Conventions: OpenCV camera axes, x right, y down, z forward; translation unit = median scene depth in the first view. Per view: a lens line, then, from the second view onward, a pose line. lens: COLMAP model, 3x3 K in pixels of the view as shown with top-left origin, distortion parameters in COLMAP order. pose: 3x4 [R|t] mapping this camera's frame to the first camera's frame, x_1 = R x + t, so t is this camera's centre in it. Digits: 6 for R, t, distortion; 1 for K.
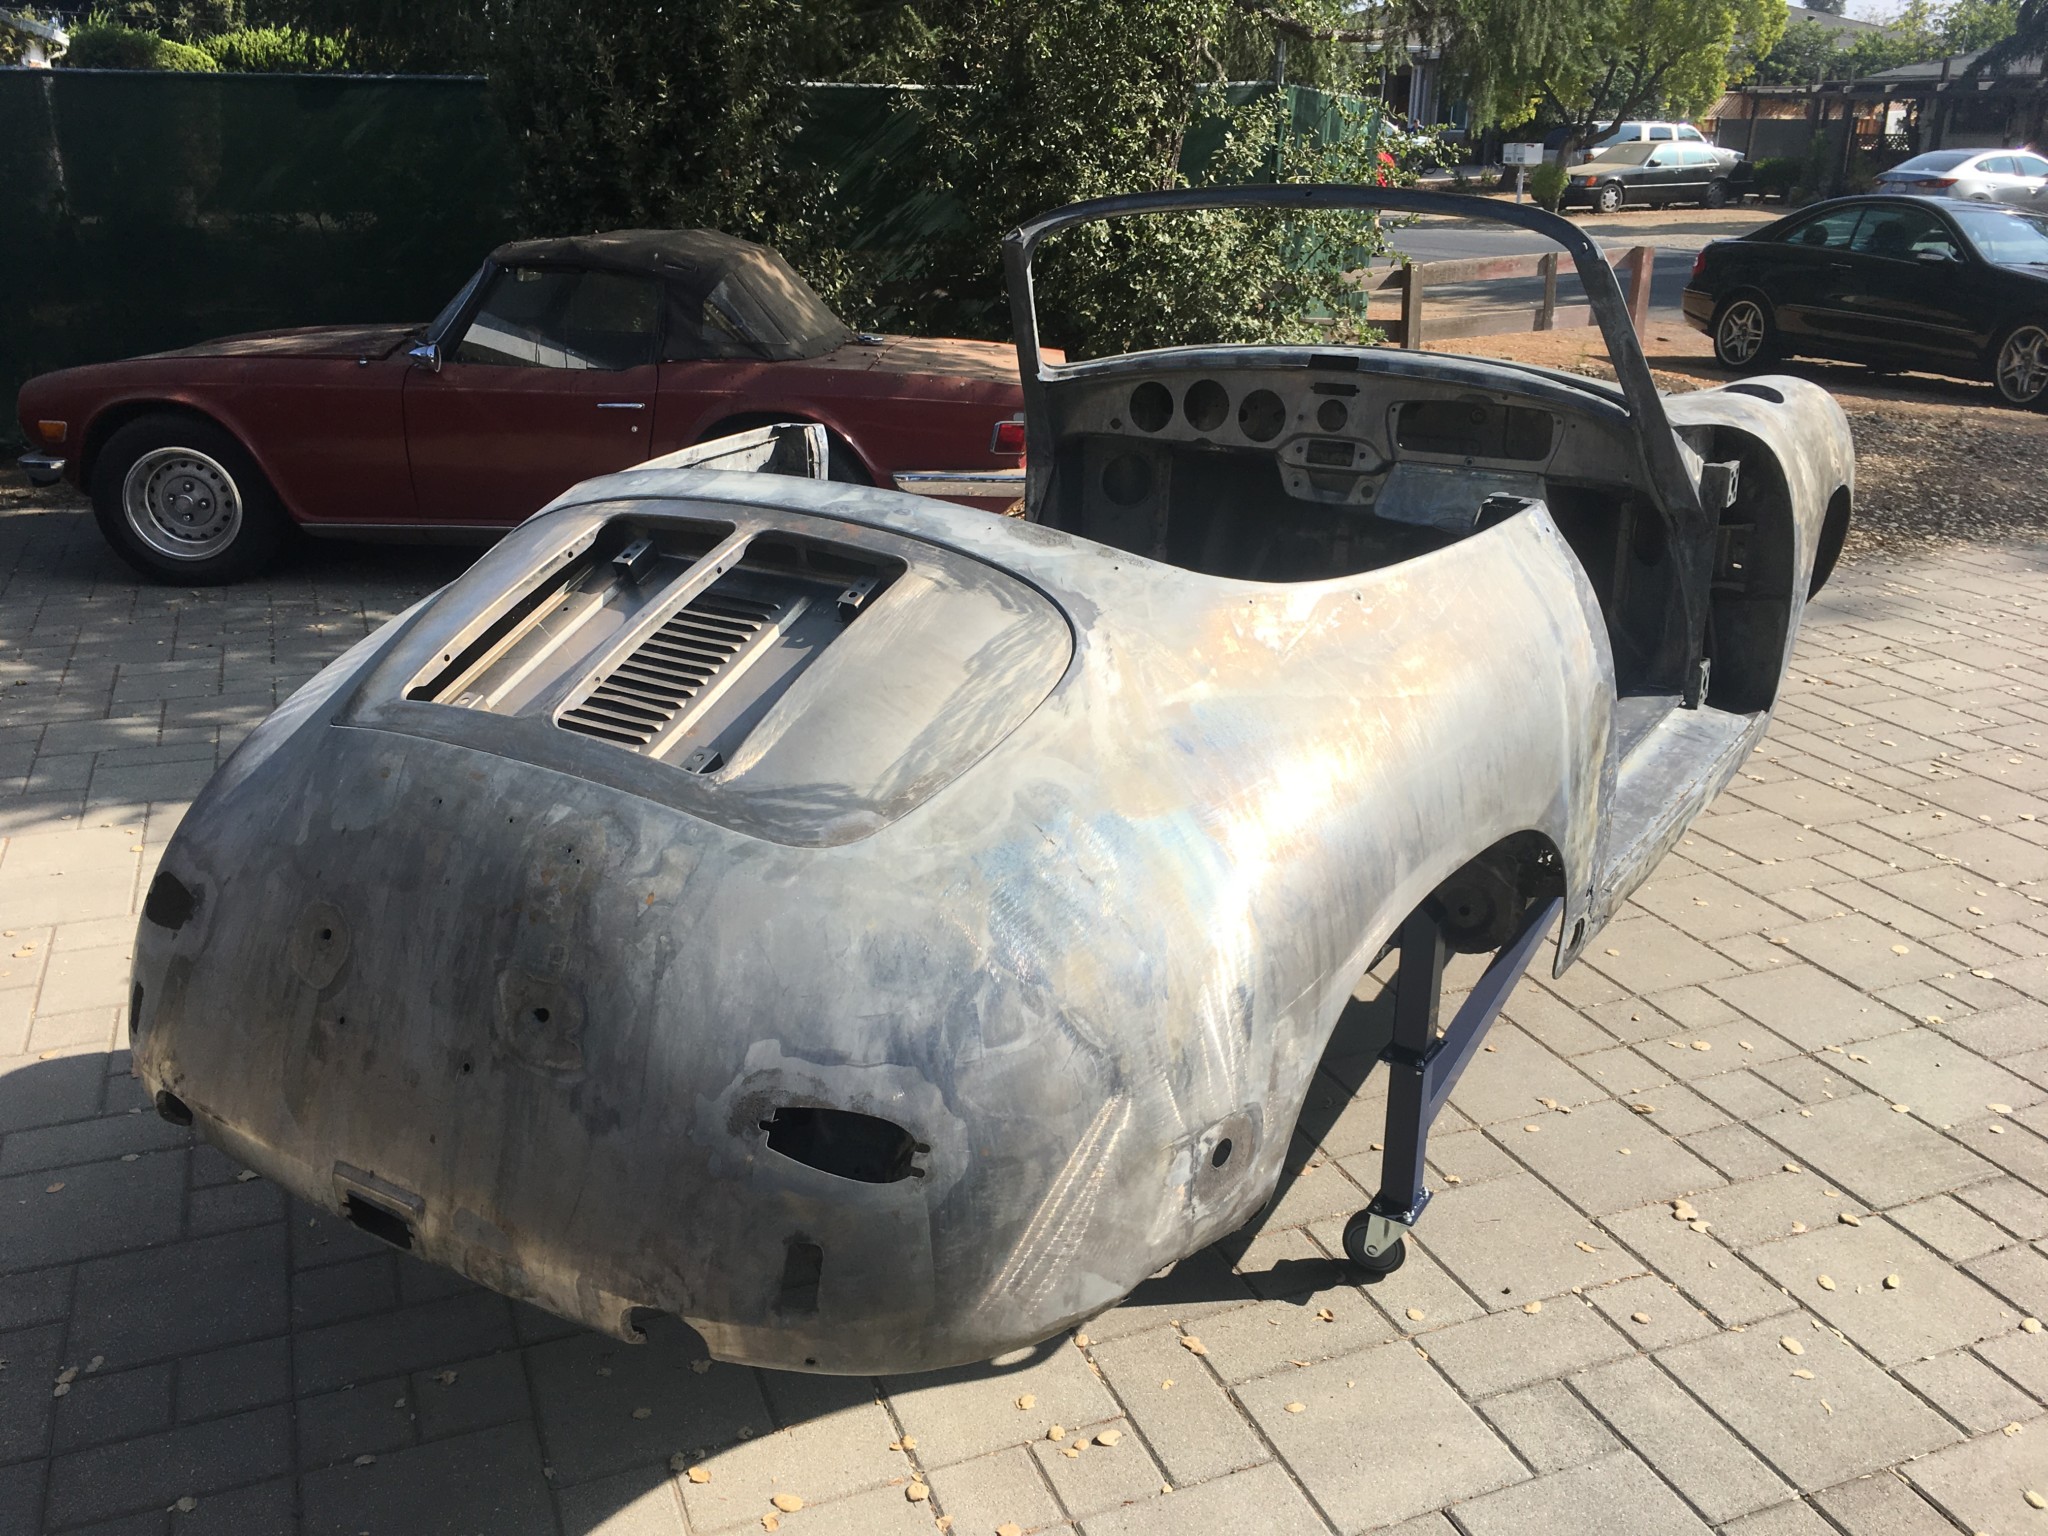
lens RADIAL K [[1793.1, 0, 1018.4], [0, 1793.1, 771.4], [0, 0, 1]] dist [0.085172, -0.122949]
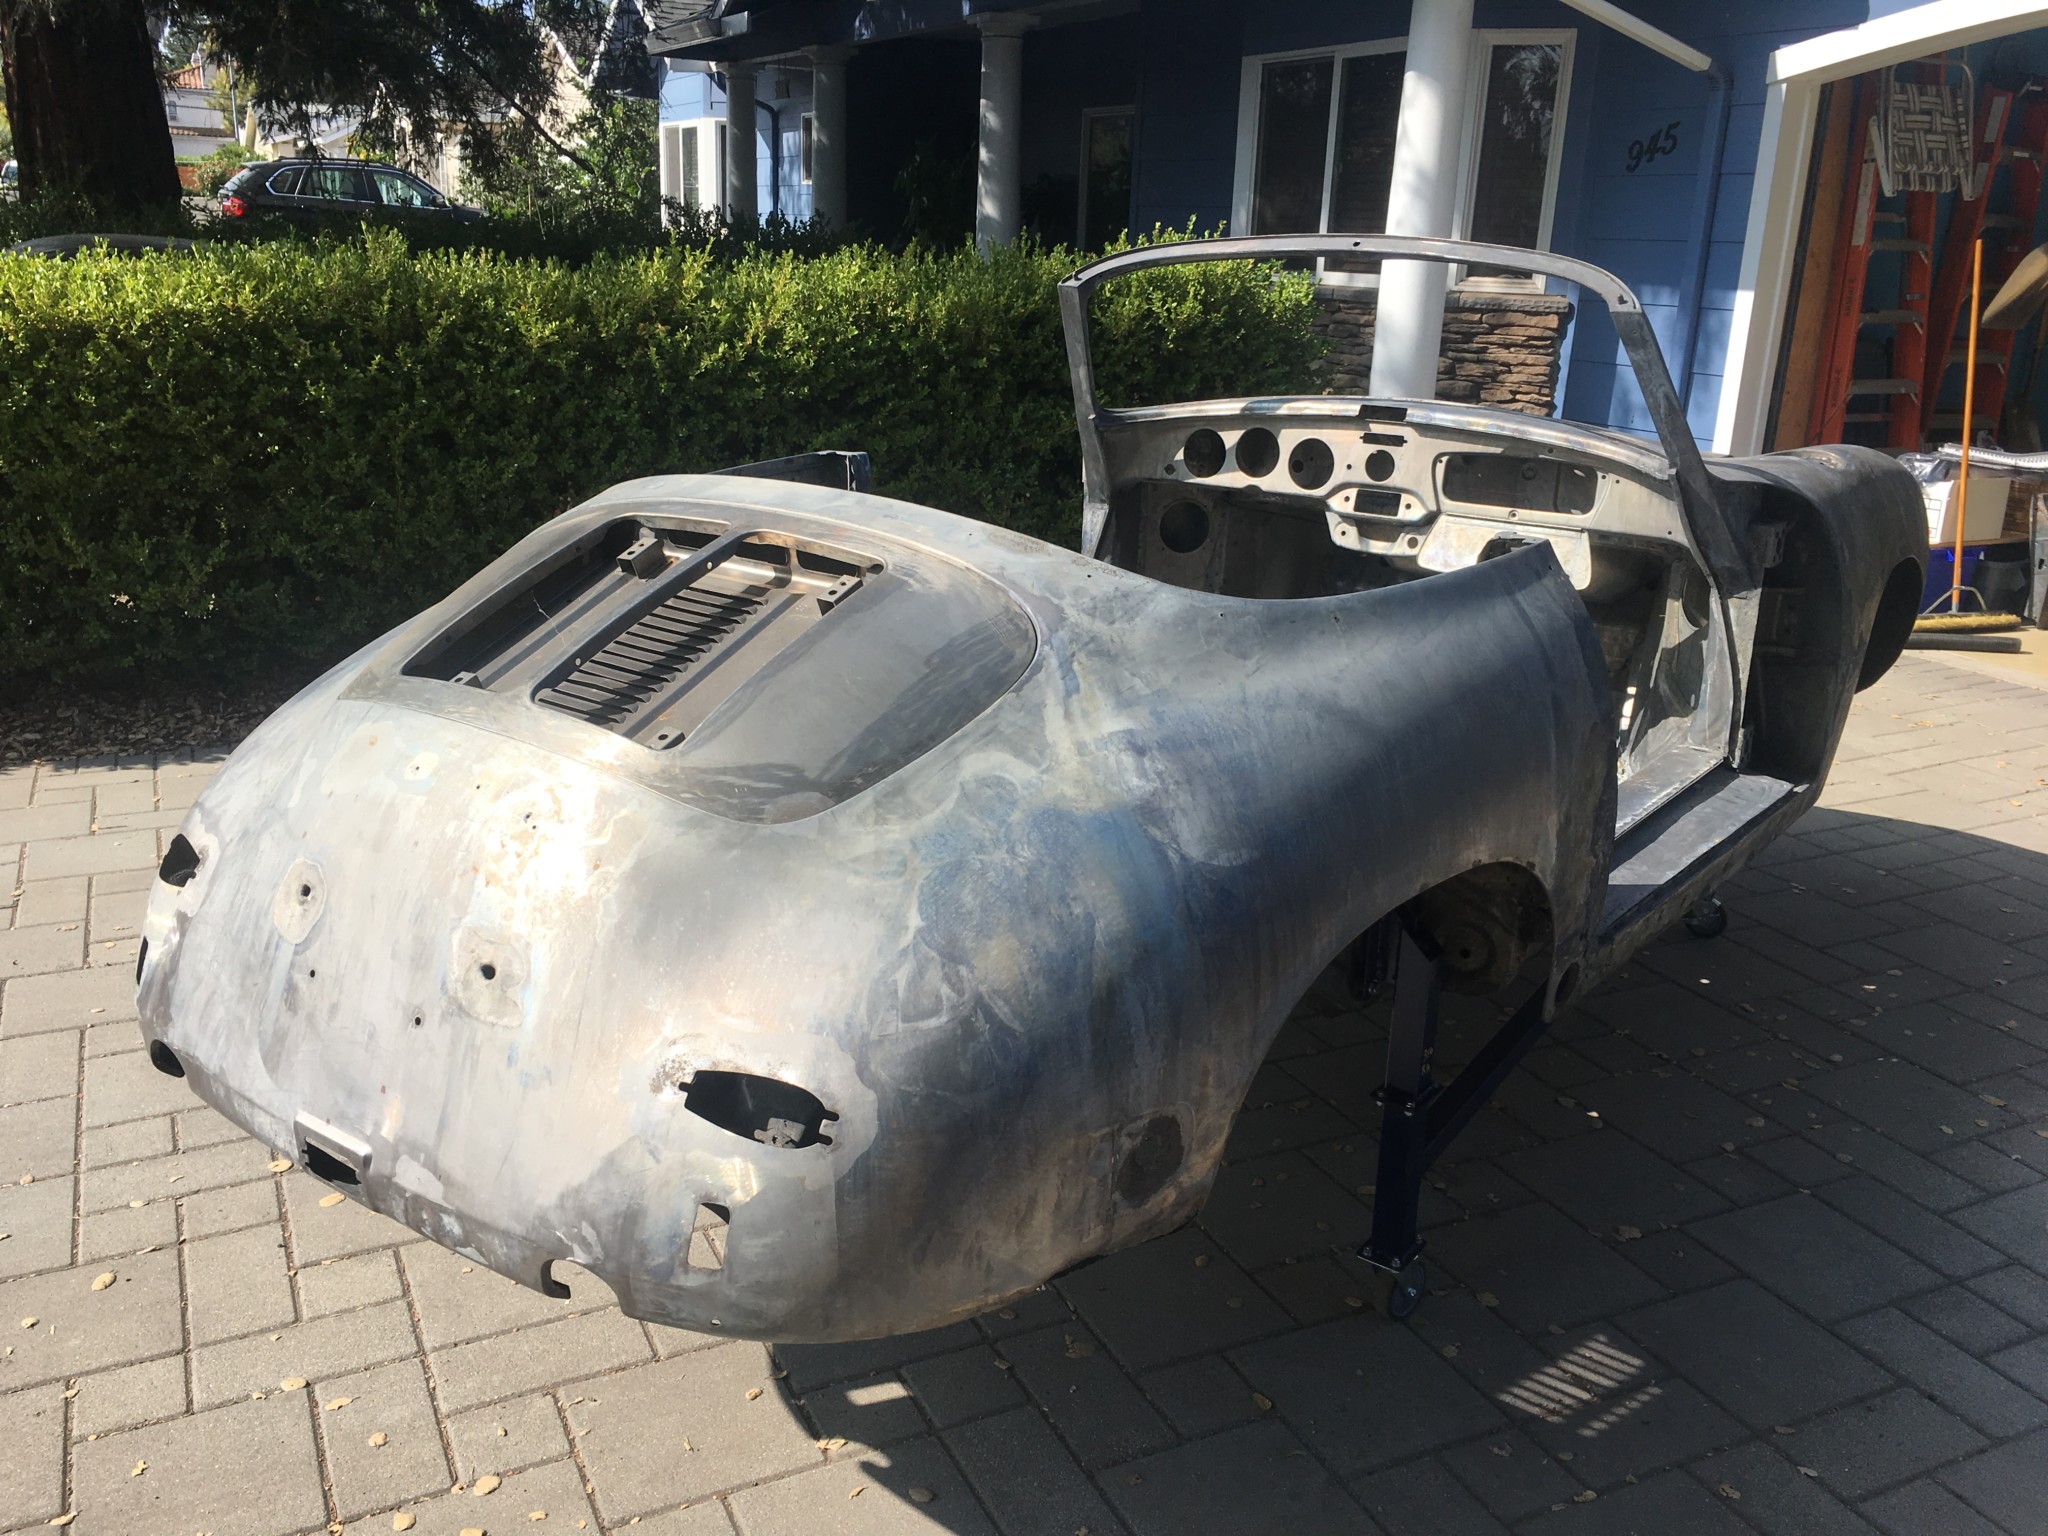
lens RADIAL K [[1793.1, 0, 1018.1], [0, 1793.1, 765.2], [0, 0, 1]] dist [0.085172, -0.122949]
pose [[0.996241, 0.046112, -0.073338, 0.094074], [-0.049481, 0.997770, -0.044804, 0.041451], [0.071108, 0.048264, 0.996300, -0.012935]]
